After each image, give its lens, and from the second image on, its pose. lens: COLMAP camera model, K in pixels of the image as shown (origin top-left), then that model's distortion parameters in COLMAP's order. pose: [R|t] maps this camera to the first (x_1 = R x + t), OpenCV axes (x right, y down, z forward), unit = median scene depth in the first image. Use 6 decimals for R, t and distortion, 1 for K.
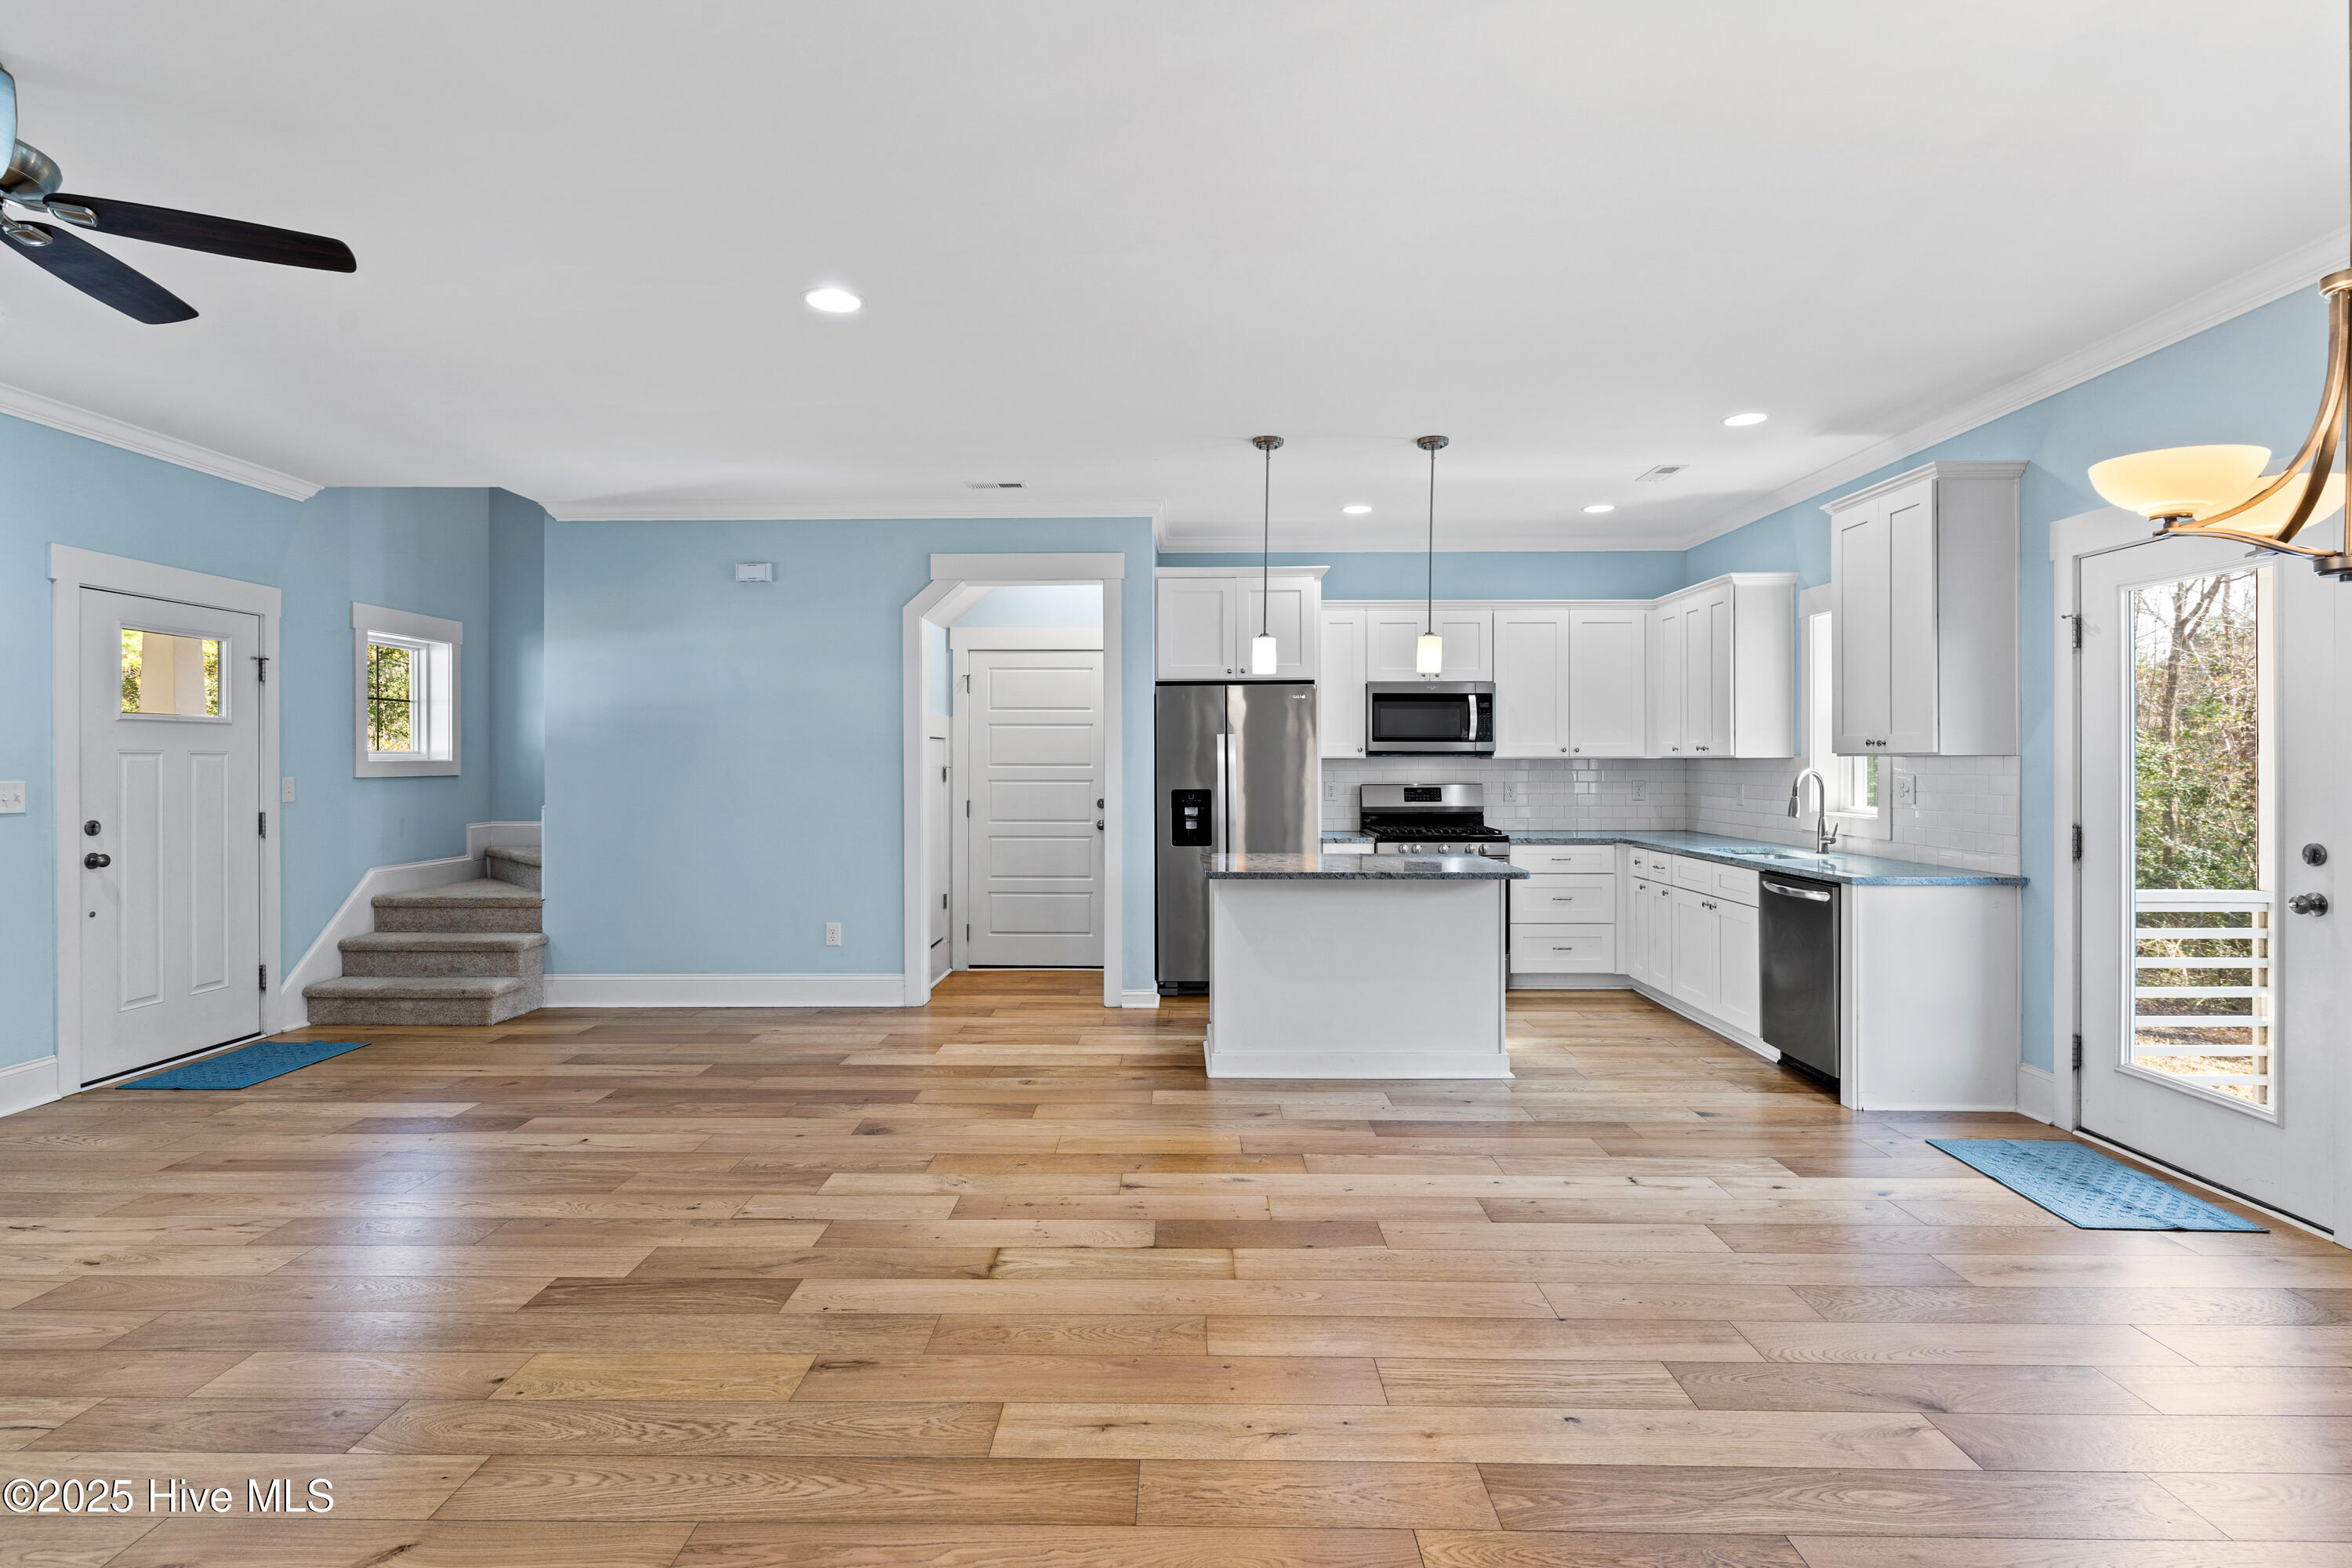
lens RADIAL K [[1141.8, 0, 1163.8], [0, 1141.8, 767.8], [0, 0, 1]] dist [-0.001241, -0.000134]
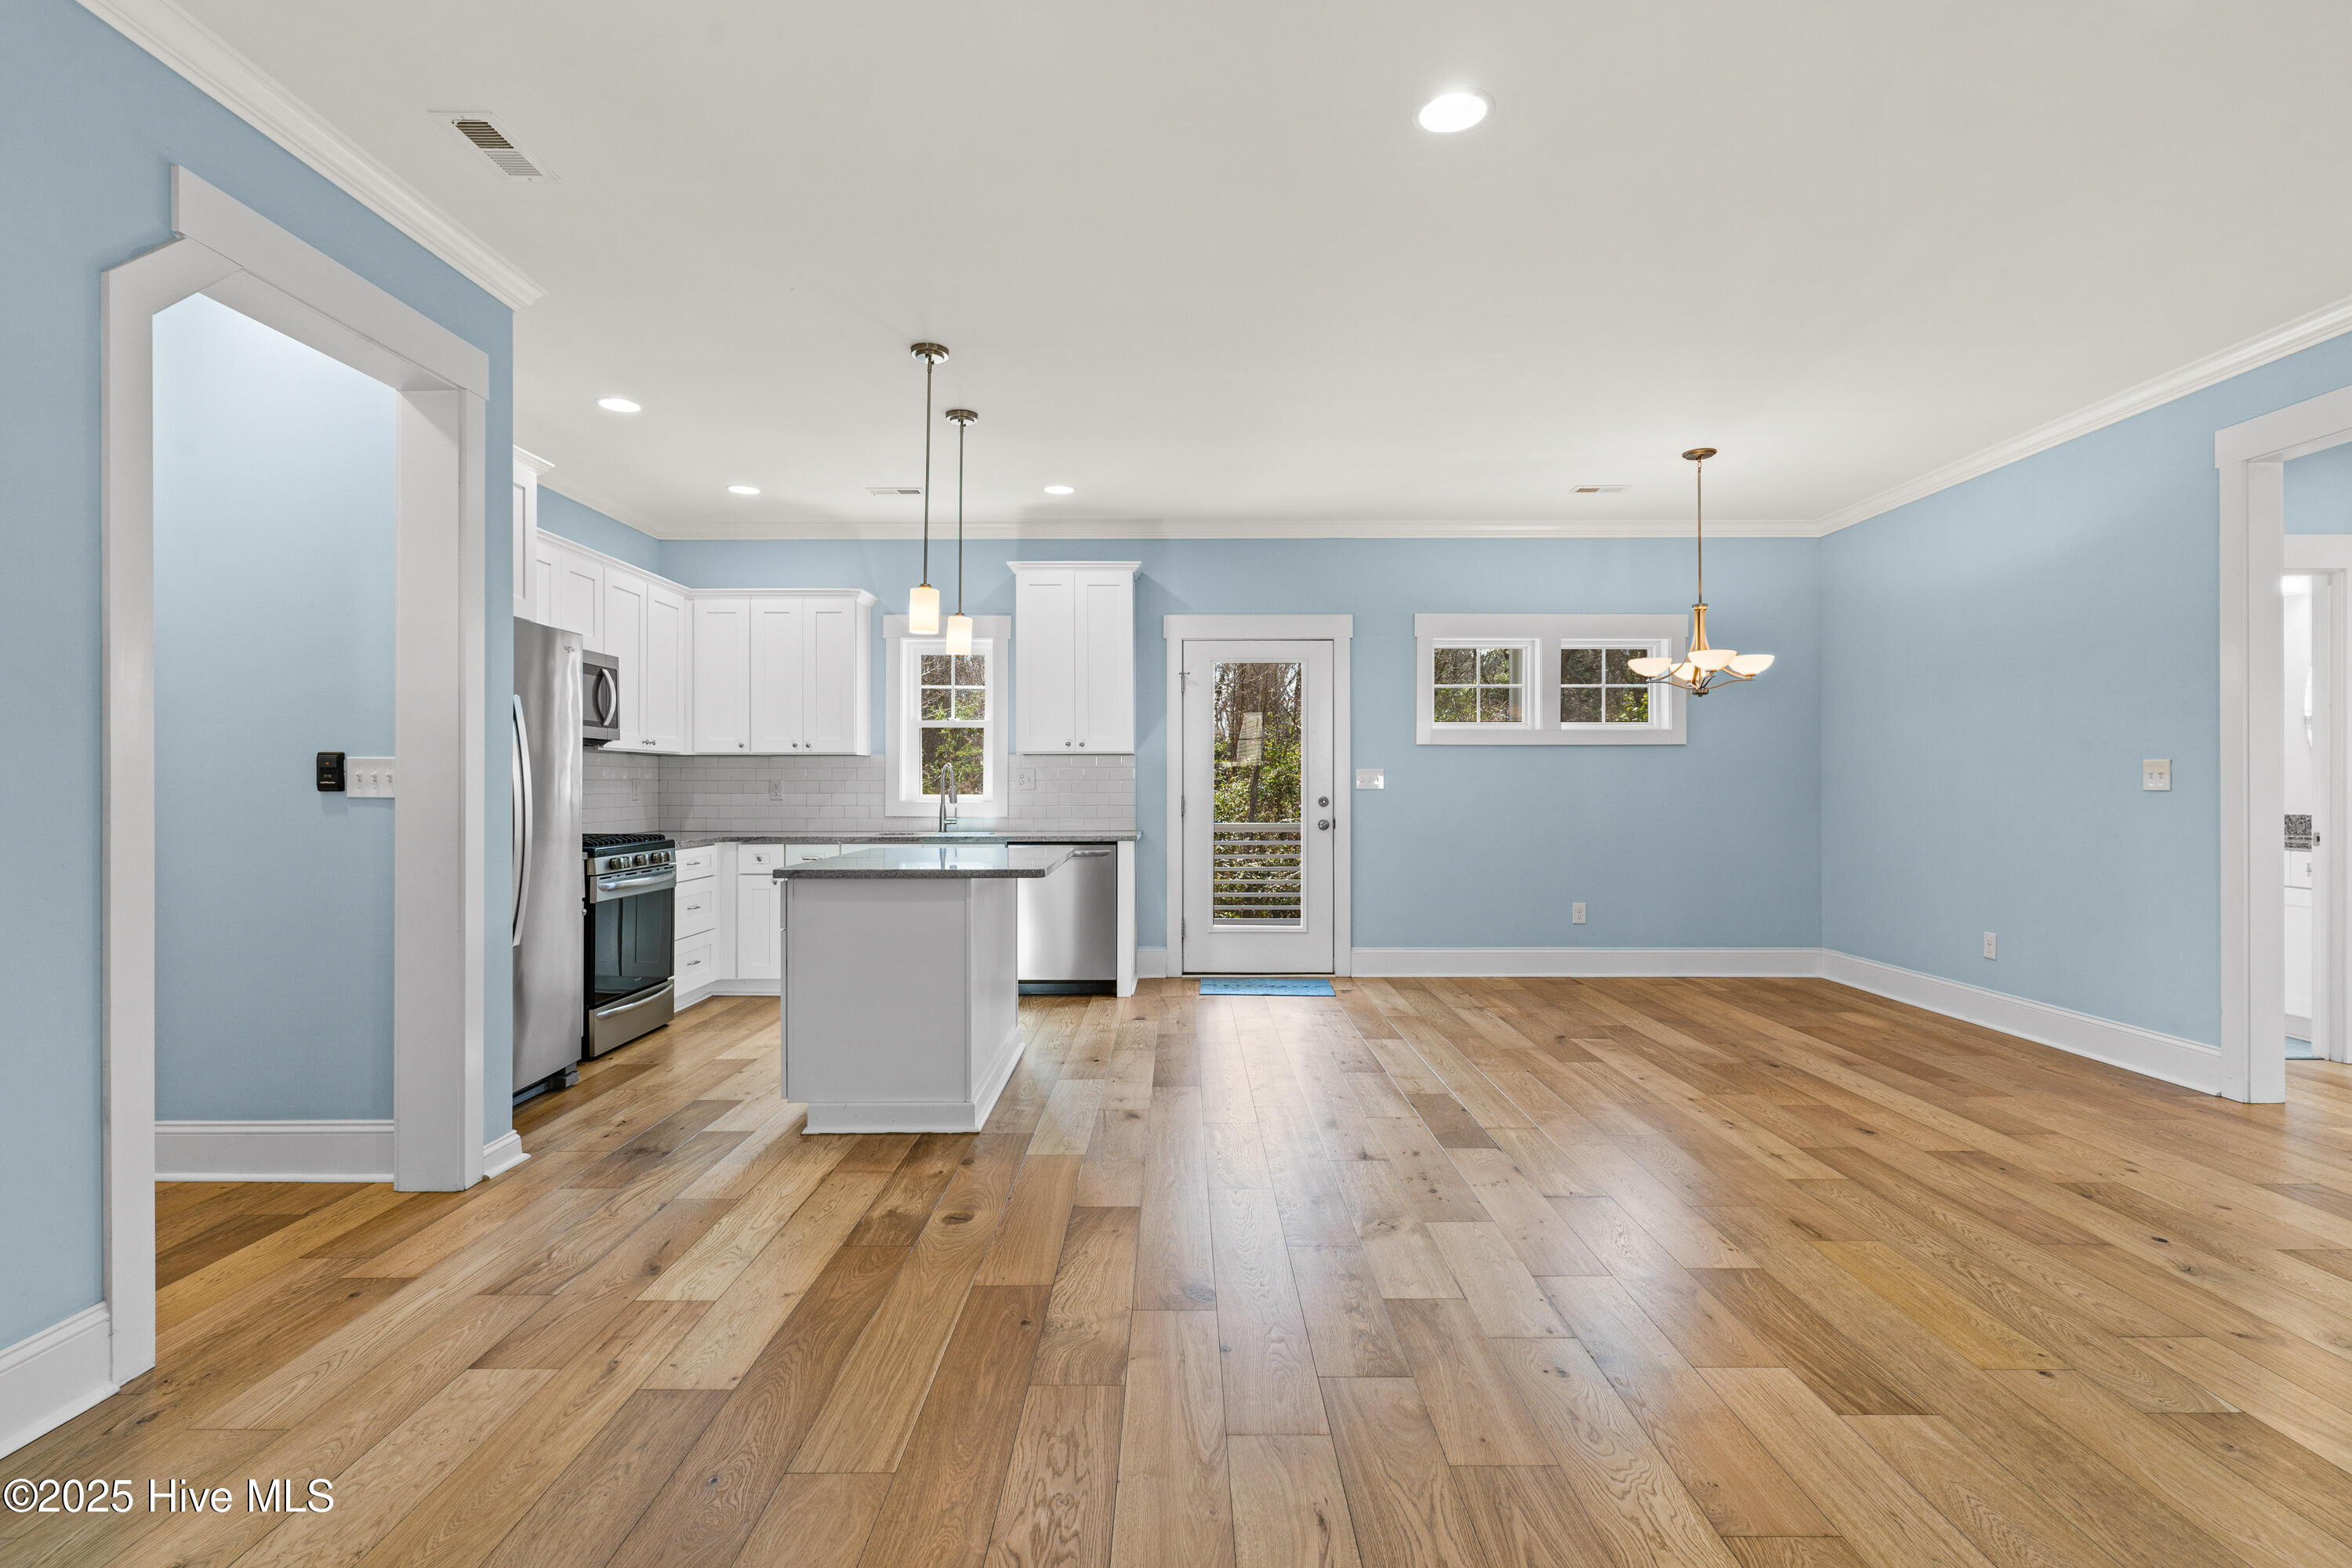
lens RADIAL K [[1138.1, 0, 1180.6], [0, 1138.1, 778.8], [0, 0, 1]] dist [0.001698, 0.000754]
pose [[-0.017589, 0.006482, 0.999824, -0.963916], [0.005435, 0.999965, -0.006388, 0.037436], [-0.999831, 0.005321, -0.017624, 1.104060]]
